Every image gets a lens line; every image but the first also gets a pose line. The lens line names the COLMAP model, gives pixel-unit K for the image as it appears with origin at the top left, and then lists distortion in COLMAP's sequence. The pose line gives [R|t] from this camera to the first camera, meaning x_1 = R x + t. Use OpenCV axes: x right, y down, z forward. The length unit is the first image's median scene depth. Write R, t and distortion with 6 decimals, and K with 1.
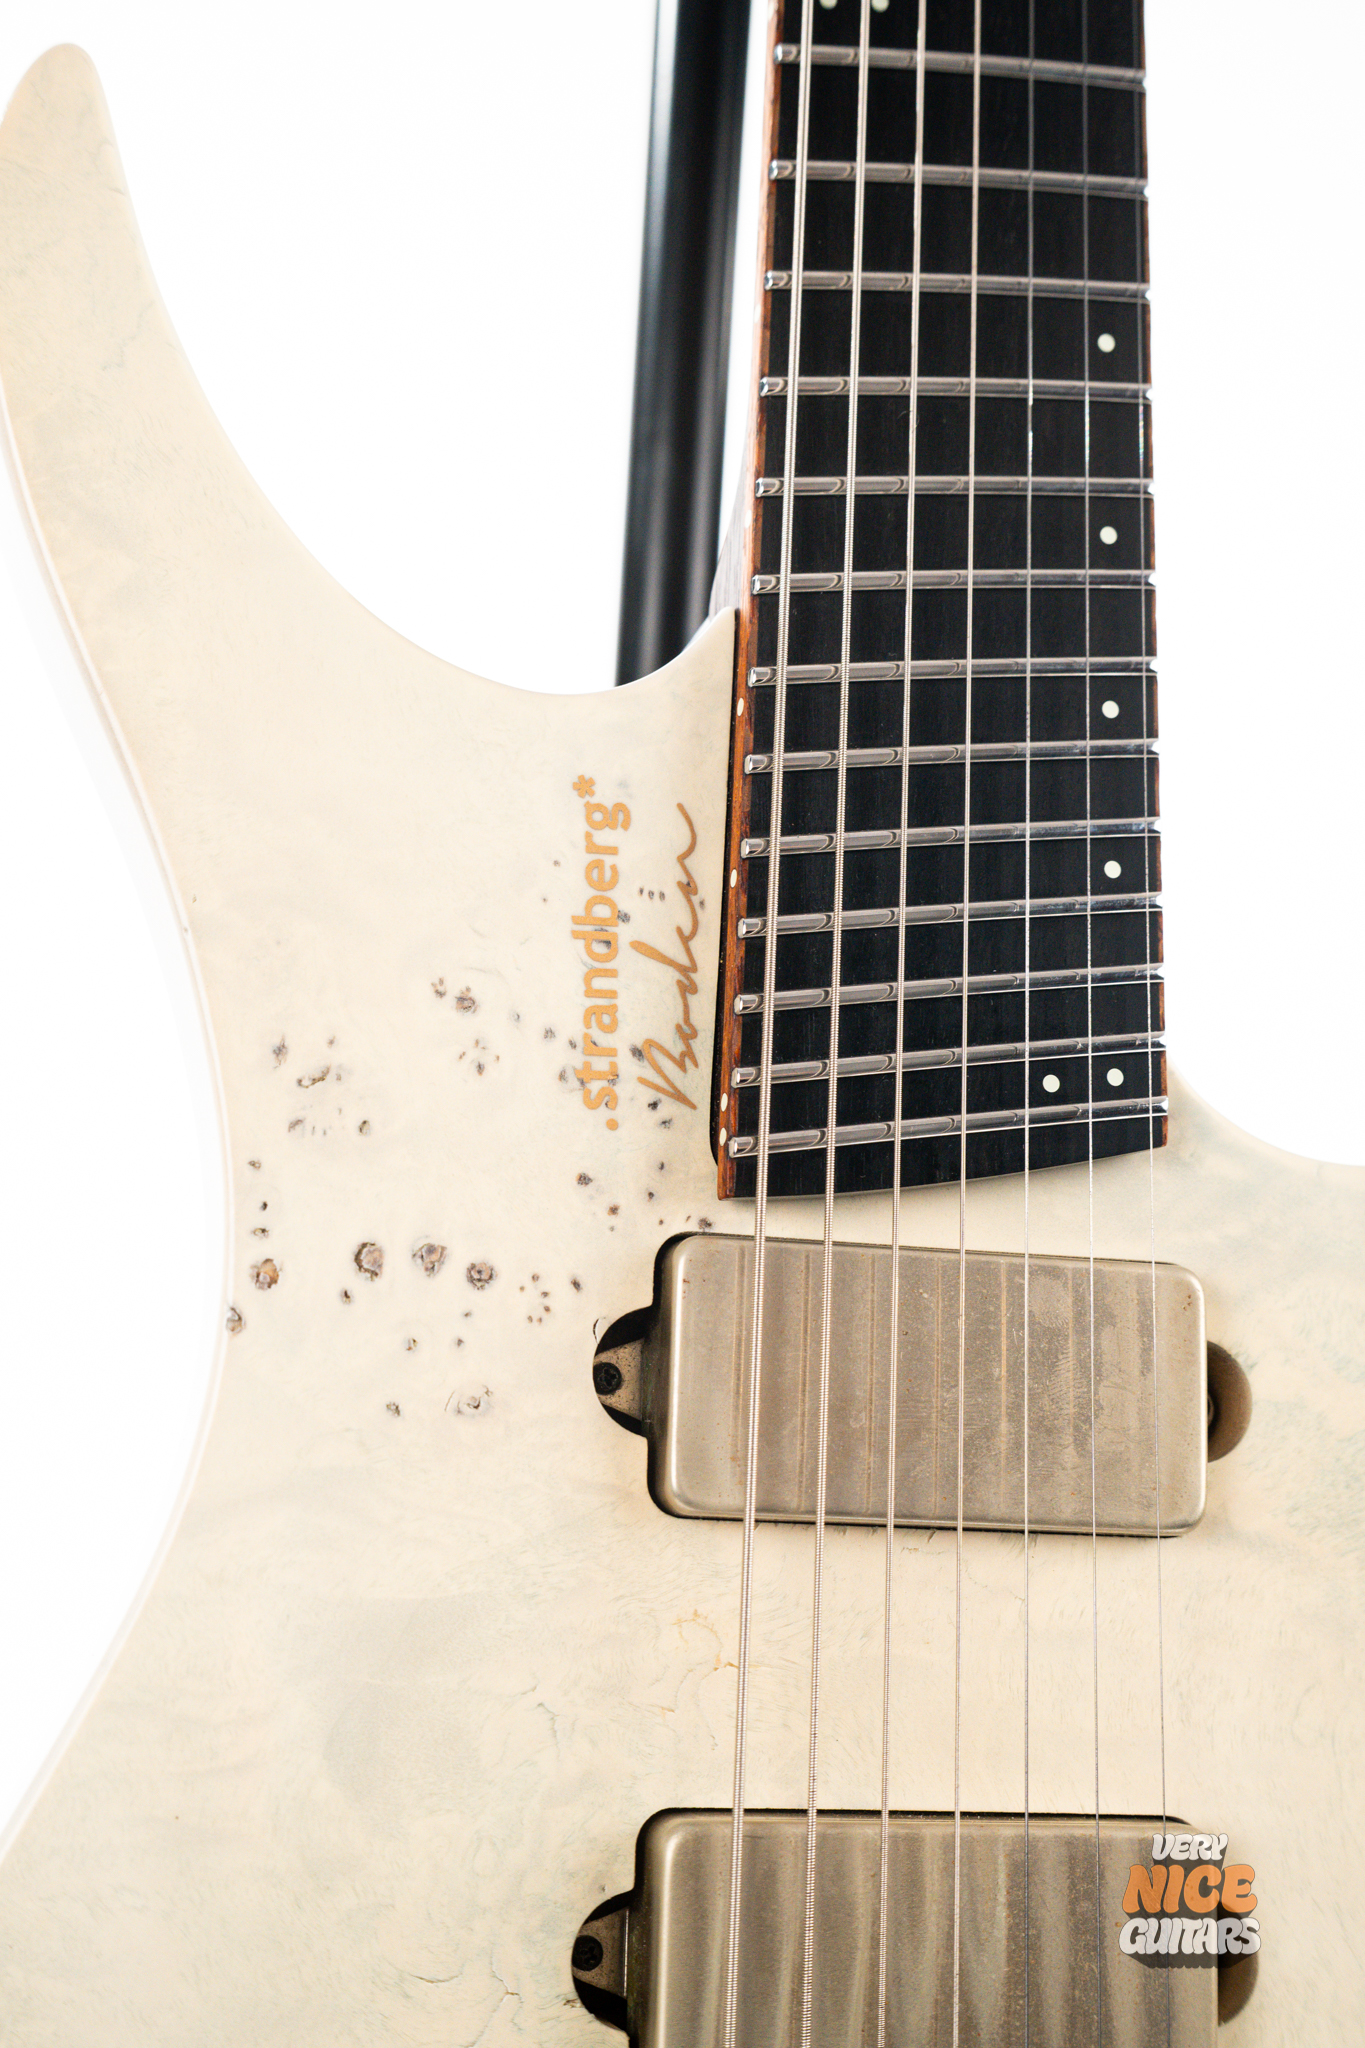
lens RADIAL K [[2925.4, 0, 682.2], [0, 2925.4, 1004.4], [0, 0, 1]] dist [0.046924, 0.000000]
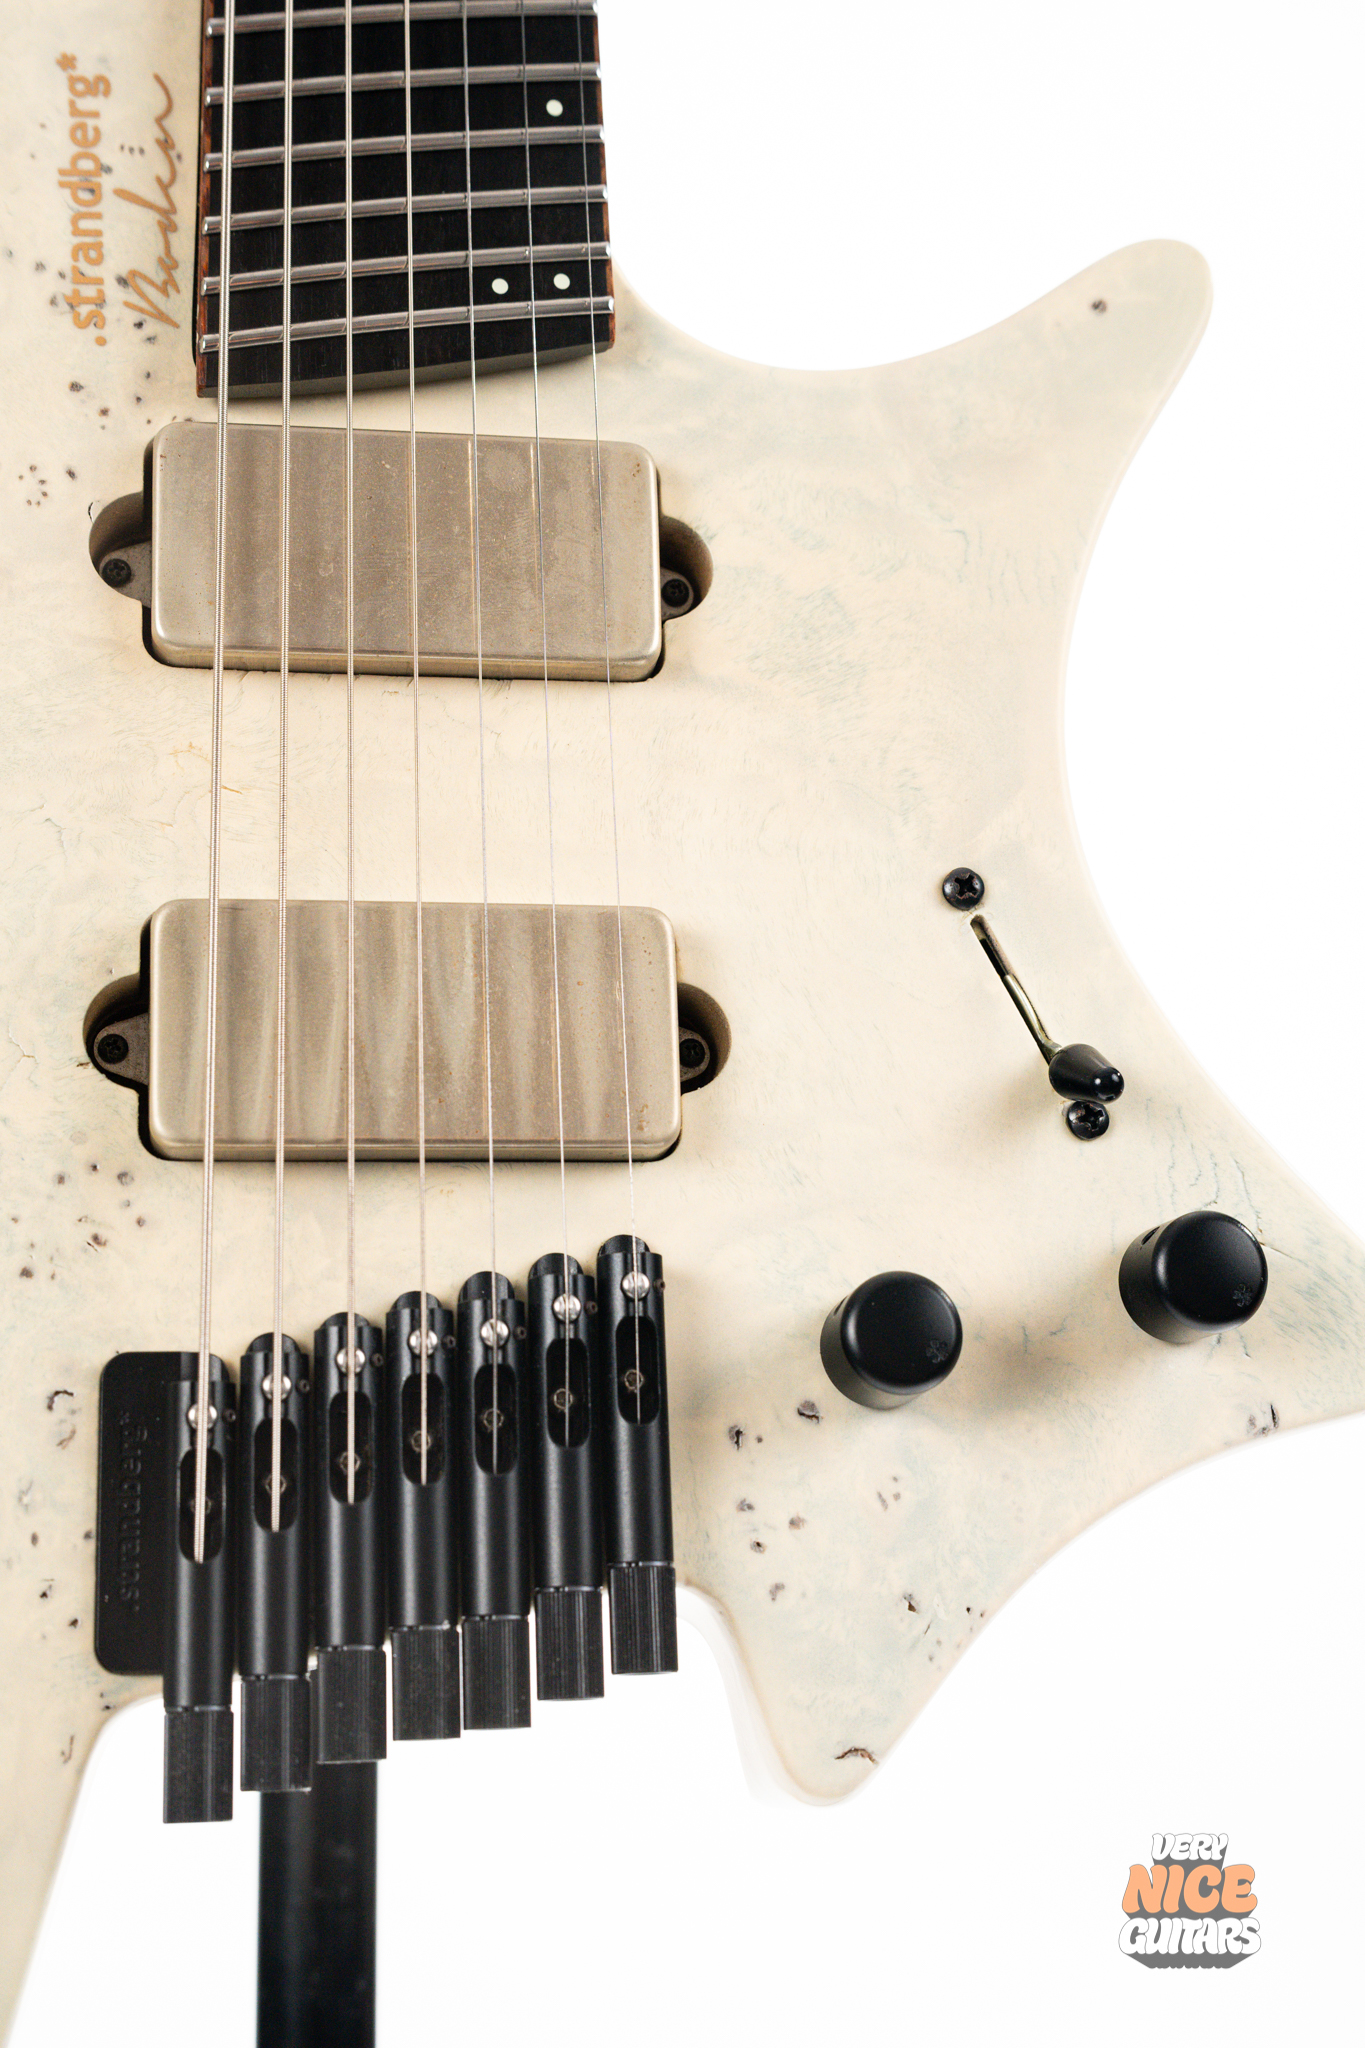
lens RADIAL K [[2925.4, 0, 678.4], [0, 2925.4, 1033.1], [0, 0, 1]] dist [0.046924, 0.000000]
pose [[0.994560, -0.080303, -0.066346, 0.249474], [0.077410, 0.995979, -0.045086, 0.372596], [0.069700, 0.039705, 0.996778, -0.099647]]
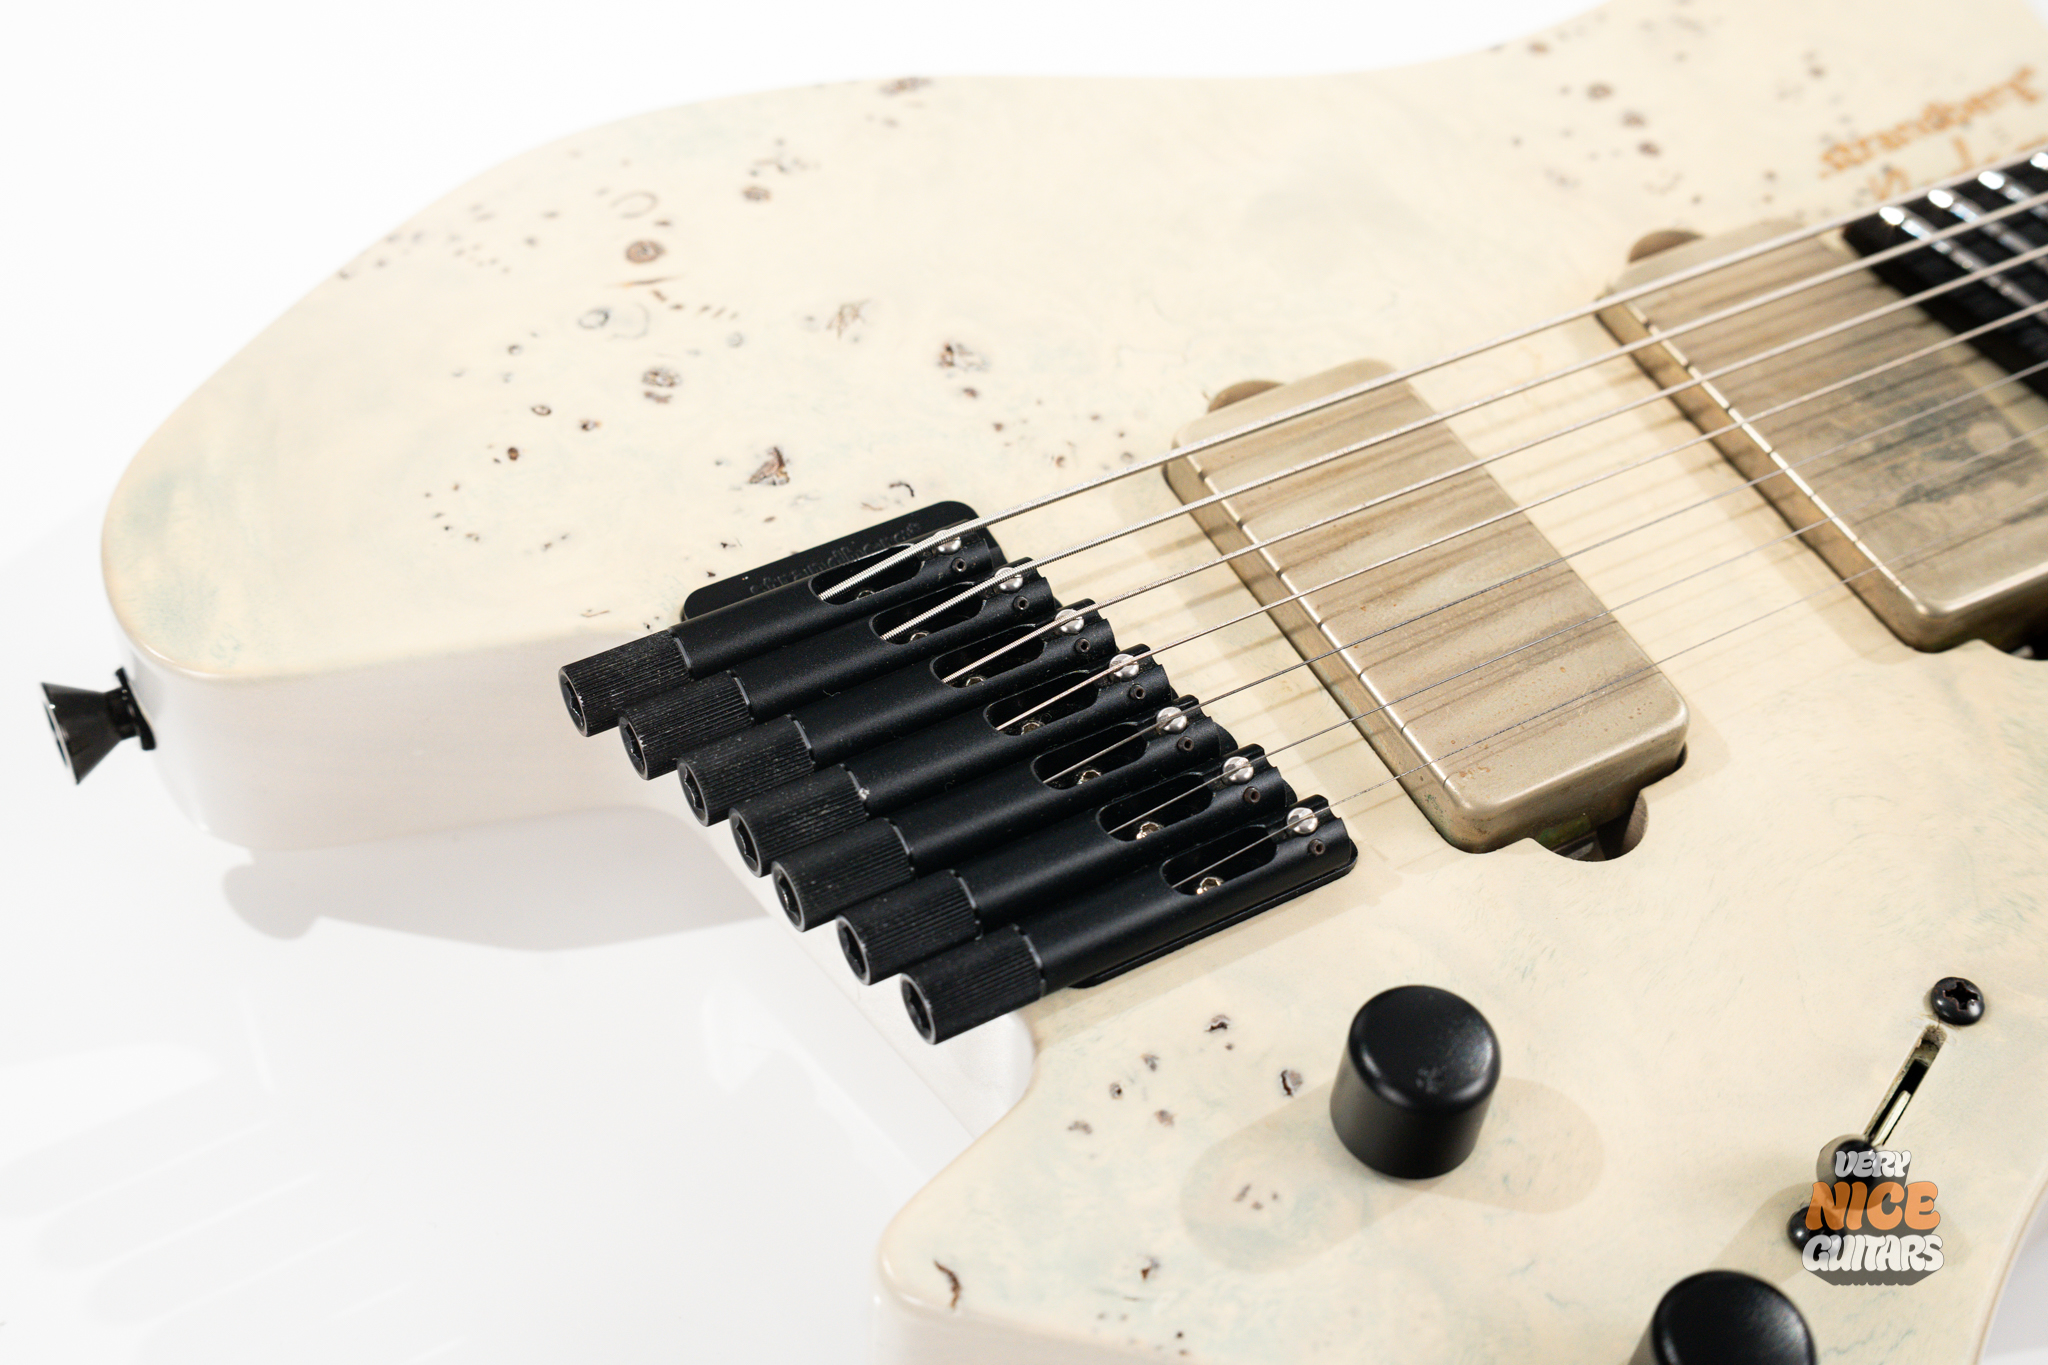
lens RADIAL K [[2925.4, 0, 1027.7], [0, 2925.4, 683.9], [0, 0, 1]] dist [0.046924, 0.000000]
pose [[0.507727, 0.499334, -0.702053, 0.731981], [-0.829744, 0.502697, -0.242530, 0.684551], [0.231817, 0.705663, 0.669553, 0.287308]]
